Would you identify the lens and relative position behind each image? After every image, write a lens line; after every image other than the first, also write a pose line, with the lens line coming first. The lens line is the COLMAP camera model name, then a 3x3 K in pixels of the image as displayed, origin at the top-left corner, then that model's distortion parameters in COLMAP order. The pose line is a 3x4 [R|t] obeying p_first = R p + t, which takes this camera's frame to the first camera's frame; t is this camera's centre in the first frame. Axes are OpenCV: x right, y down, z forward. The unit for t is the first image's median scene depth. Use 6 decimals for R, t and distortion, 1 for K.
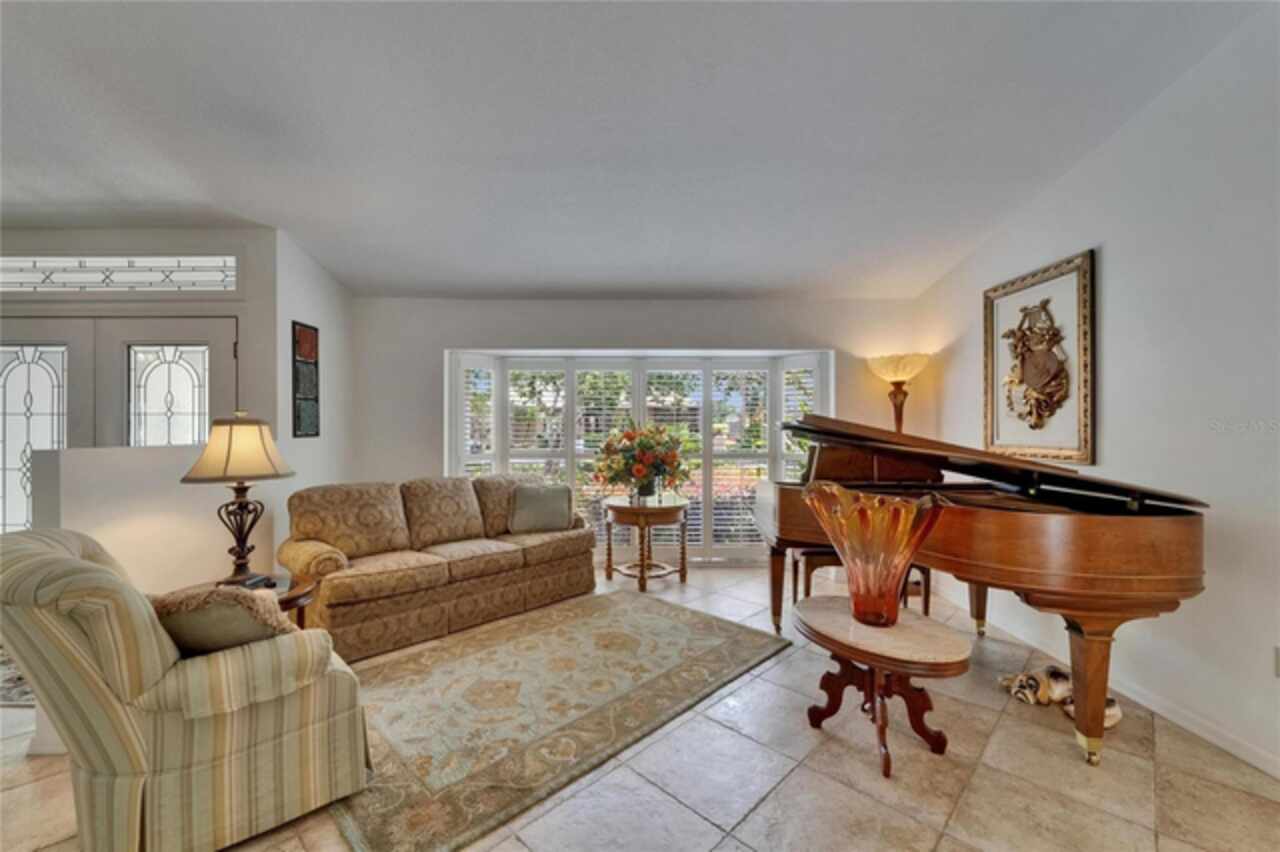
lens RADIAL K [[514.7, 0, 633.1], [0, 514.7, 426.3], [0, 0, 1]] dist [0.002368, -0.001663]
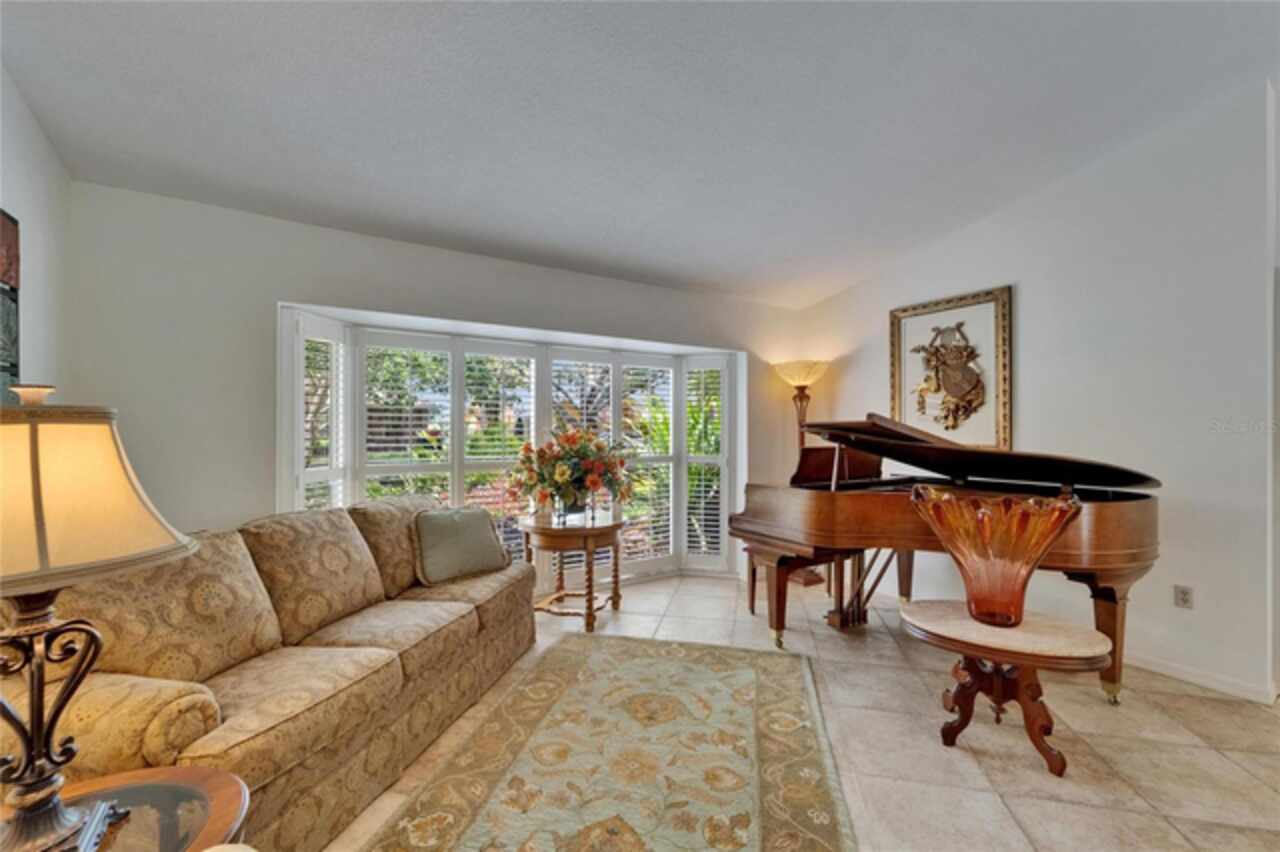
lens RADIAL K [[514.7, 0, 640.3], [0, 514.7, 427.5], [0, 0, 1]] dist [0.002368, -0.001663]
pose [[0.850295, 0.001159, 0.526305, -0.426803], [-0.000398, 0.999999, -0.001559, 0.001397], [-0.526306, 0.001117, 0.850294, 0.335999]]
